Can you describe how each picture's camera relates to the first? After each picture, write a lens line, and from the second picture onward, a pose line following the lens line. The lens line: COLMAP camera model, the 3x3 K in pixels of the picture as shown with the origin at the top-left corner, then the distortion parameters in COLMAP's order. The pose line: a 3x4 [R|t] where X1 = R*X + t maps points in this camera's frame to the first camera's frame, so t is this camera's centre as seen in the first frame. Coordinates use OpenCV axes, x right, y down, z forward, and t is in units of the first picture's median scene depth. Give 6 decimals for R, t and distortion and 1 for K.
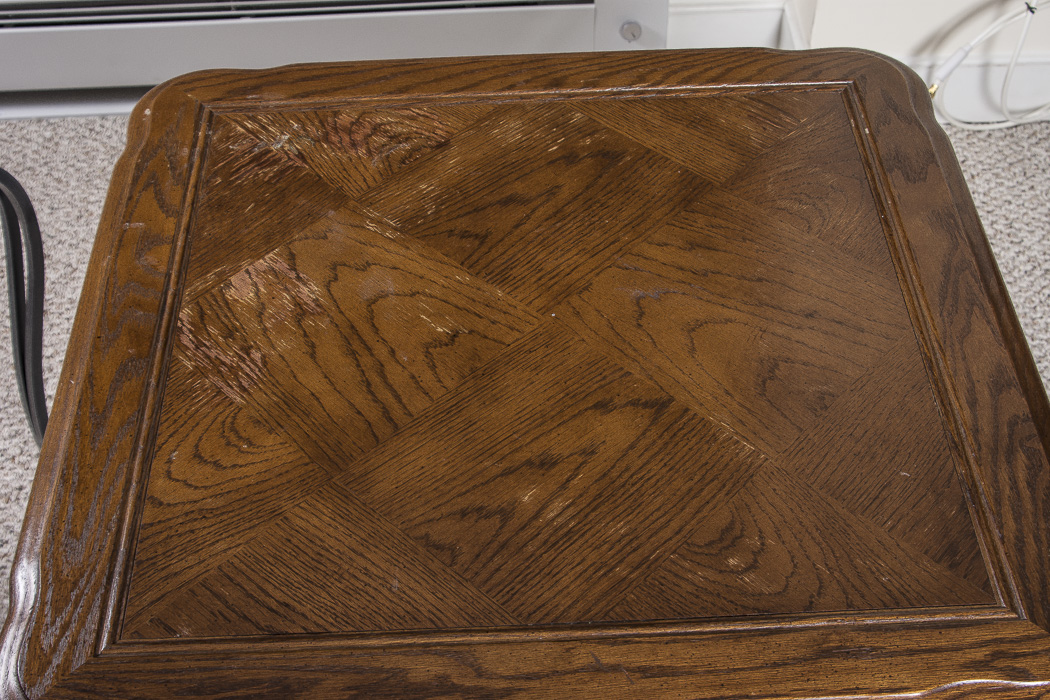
lens RADIAL K [[1531.8, 0, 525.0], [0, 1531.8, 350.0], [0, 0, 1]] dist [-0.097458, 0.108635]
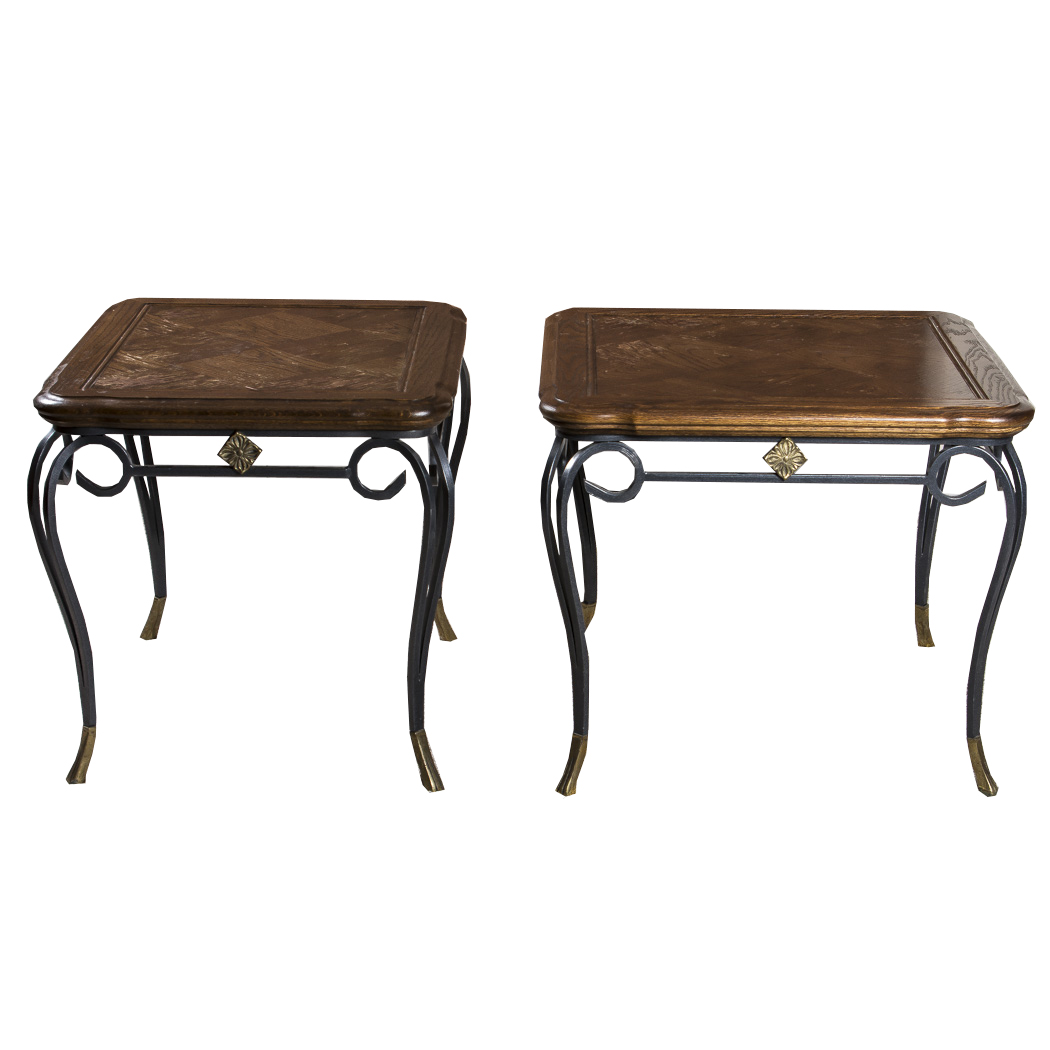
lens RADIAL K [[2459.0, 0, 525.0], [0, 2459.0, 525.0], [0, 0, 1]] dist [-0.065530, -0.201723]
pose [[0.998218, 0.040638, -0.043694, -0.164572], [-0.056430, 0.880938, -0.469855, 1.719688], [0.019398, 0.471483, 0.881662, -1.786801]]
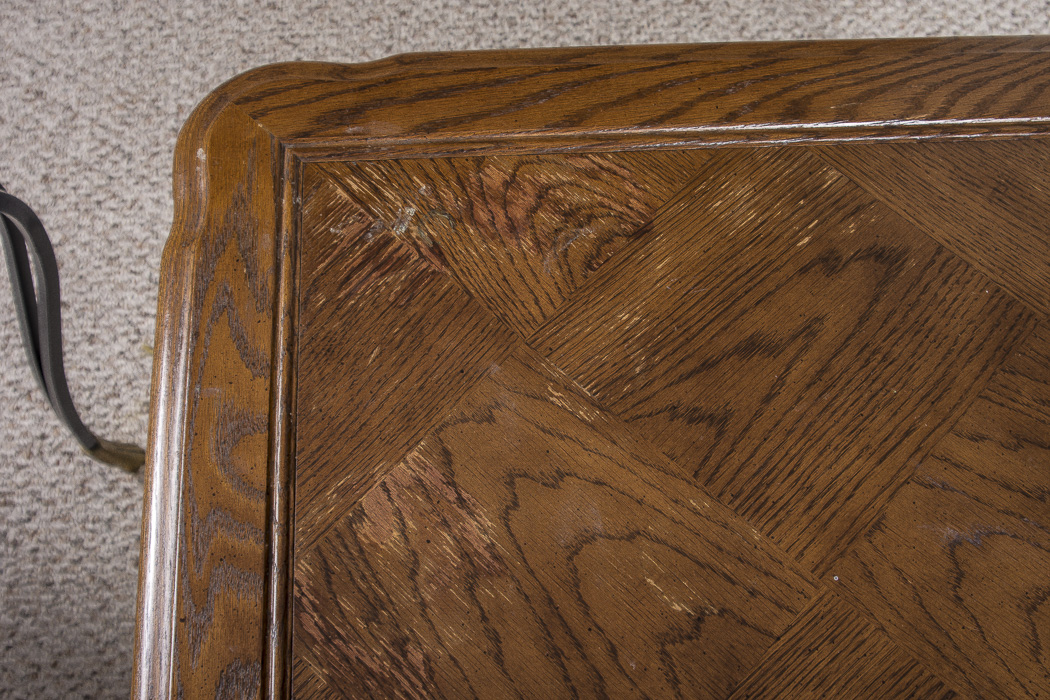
lens RADIAL K [[1451.9, 0, 525.0], [0, 1451.9, 350.0], [0, 0, 1]] dist [-0.120842, 0.091347]
pose [[0.999595, -0.001010, 0.028453, -0.138514], [-0.008328, 0.945289, 0.326127, -0.326372], [-0.027225, -0.326232, 0.944898, 0.406342]]
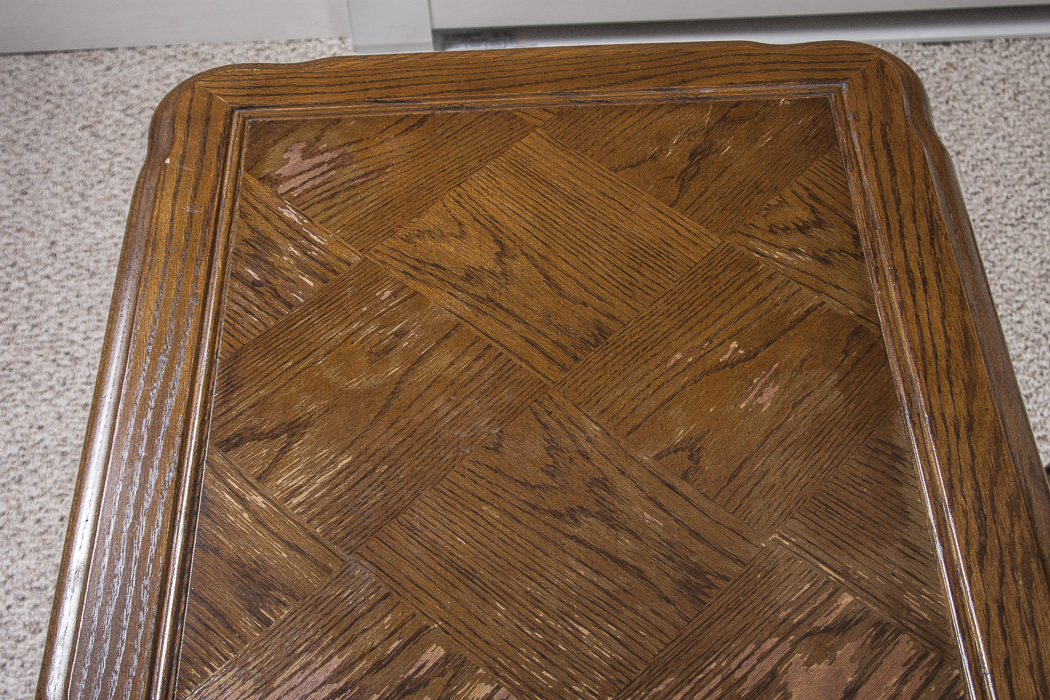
lens RADIAL K [[1576.5, 0, 525.0], [0, 1576.5, 350.0], [0, 0, 1]] dist [-0.090132, 0.097685]
pose [[0.999809, -0.001789, -0.019456, -0.658574], [0.003152, 0.997524, 0.070258, -0.084790], [0.019282, -0.070306, 0.997339, 0.102395]]
